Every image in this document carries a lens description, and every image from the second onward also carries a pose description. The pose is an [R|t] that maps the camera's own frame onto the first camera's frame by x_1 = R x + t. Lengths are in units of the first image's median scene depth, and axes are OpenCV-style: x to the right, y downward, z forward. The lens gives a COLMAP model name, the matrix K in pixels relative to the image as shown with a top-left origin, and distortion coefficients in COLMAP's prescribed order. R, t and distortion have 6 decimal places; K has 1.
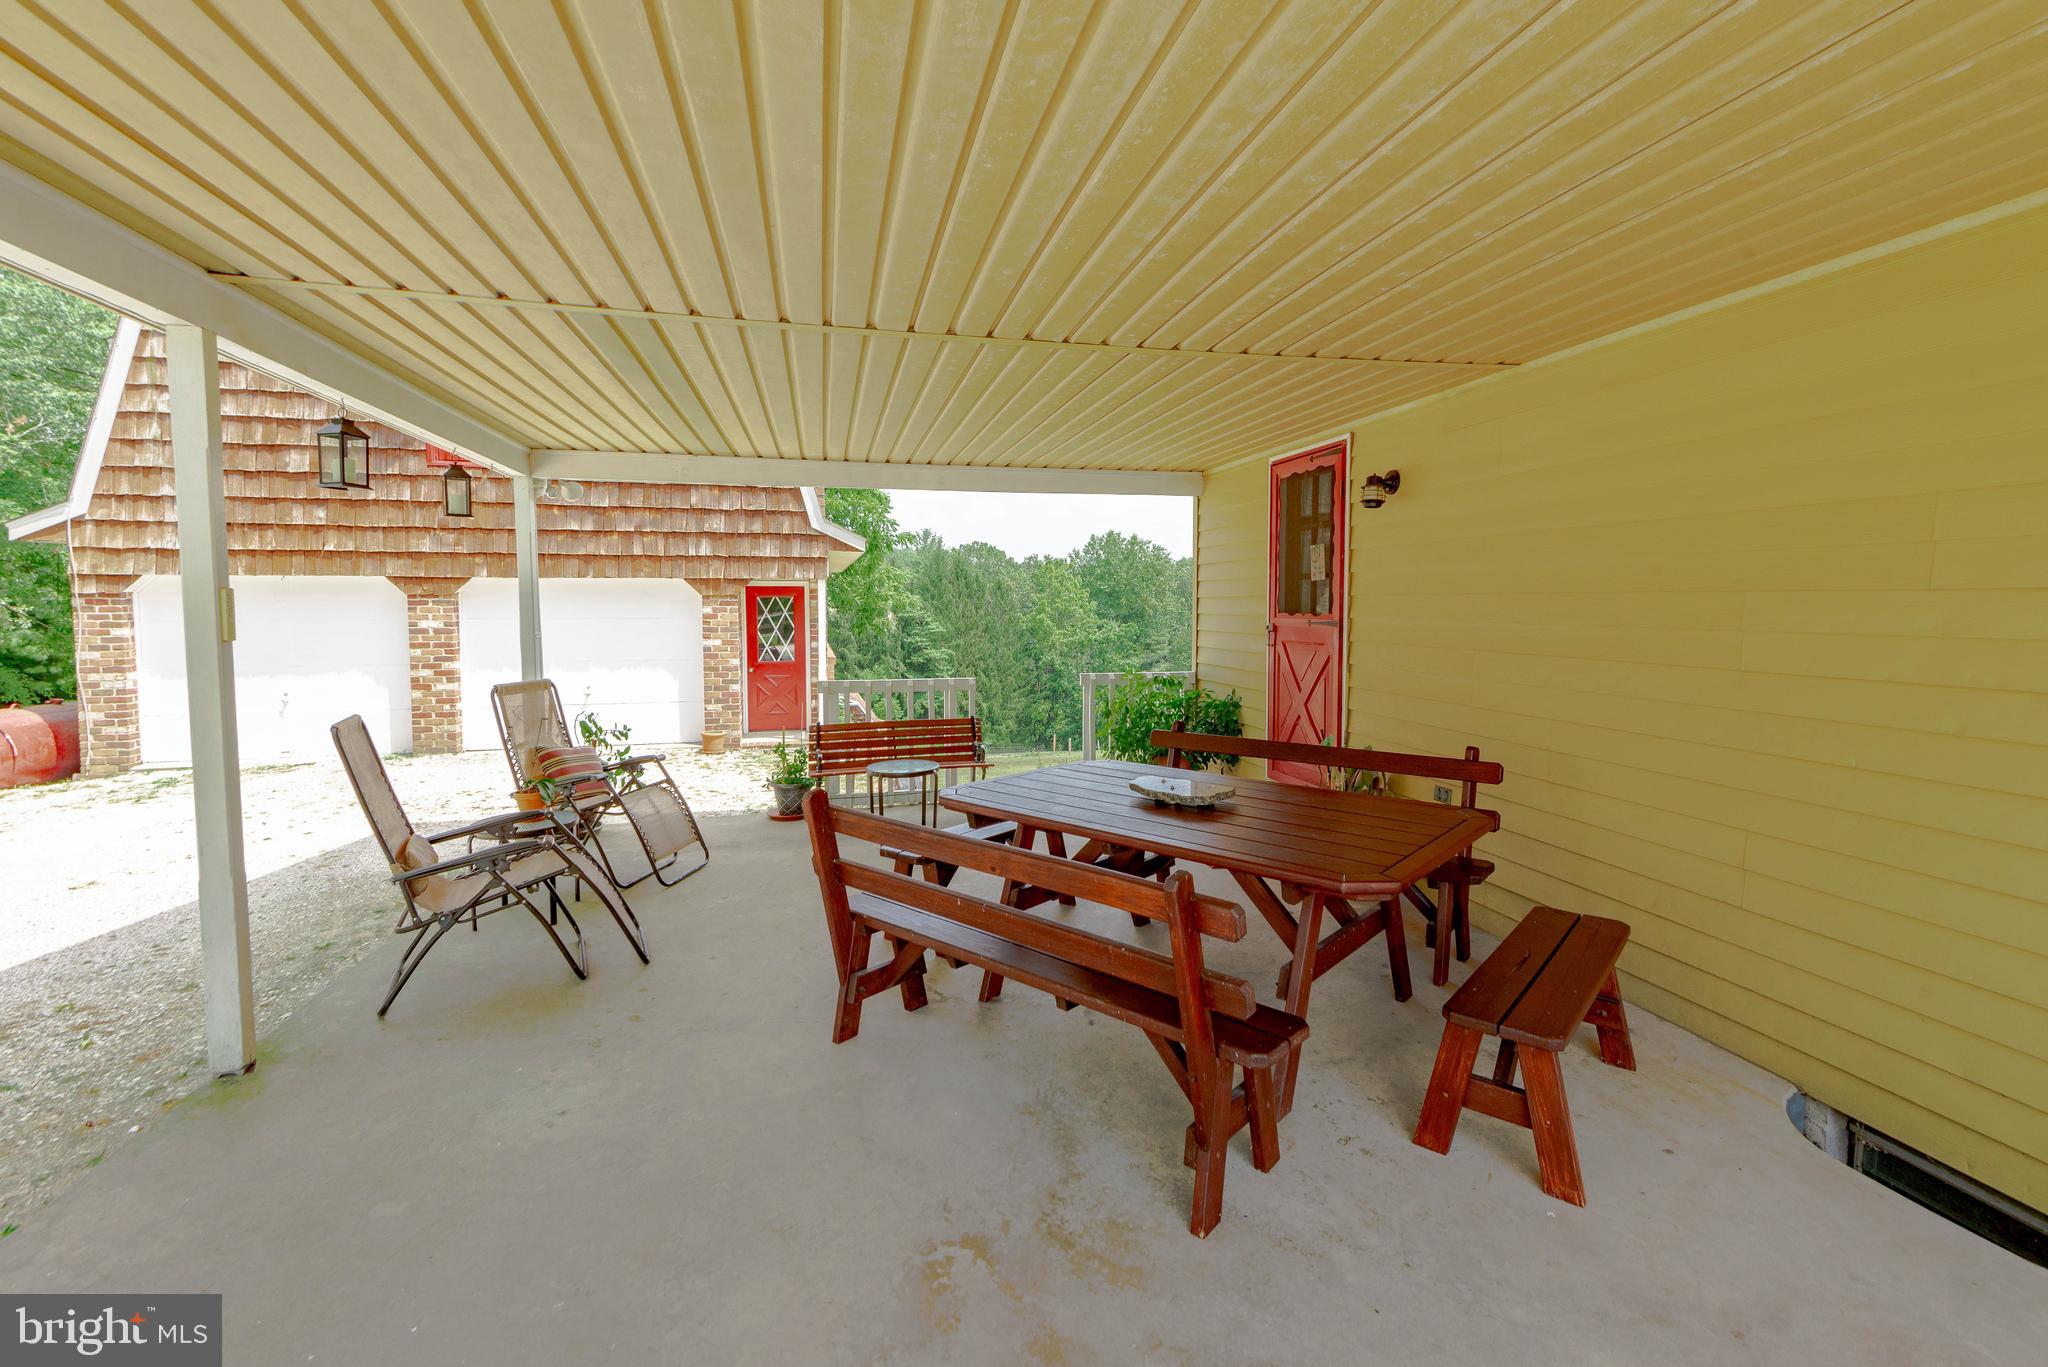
lens RADIAL K [[928.6, 0, 1027.4], [0, 928.6, 674.8], [0, 0, 1]] dist [0.018914, -0.008352]
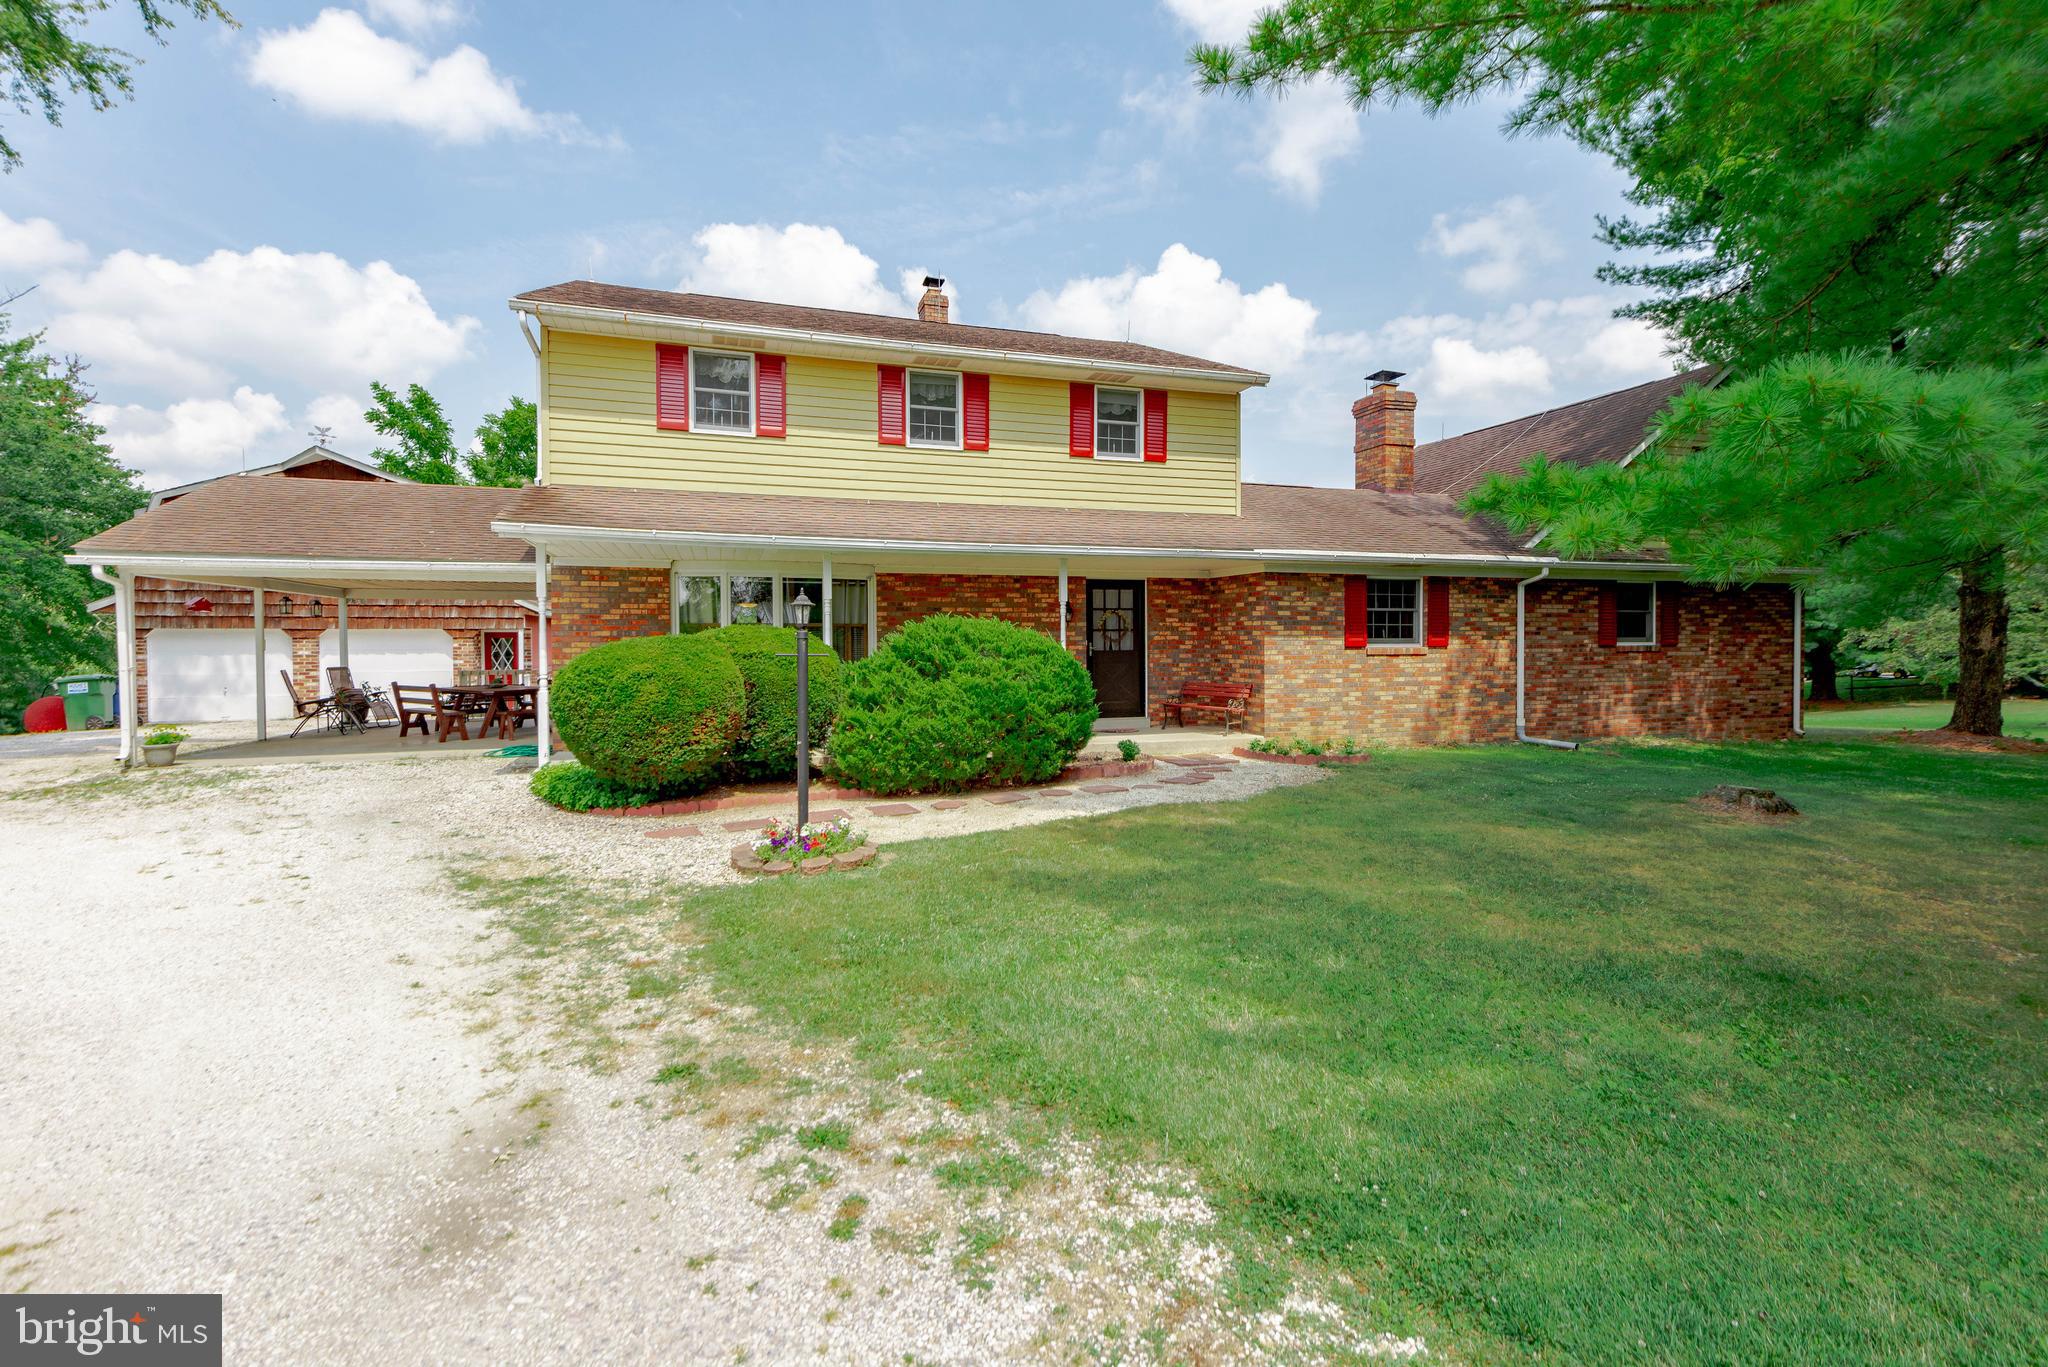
lens RADIAL K [[928.6, 0, 1020.0], [0, 928.6, 676.3], [0, 0, 1]] dist [0.018914, -0.008352]
pose [[0.996199, -0.008070, 0.086733, 0.693155], [0.011650, 0.999097, -0.040847, 0.093660], [-0.086325, 0.041702, 0.995394, -1.093167]]
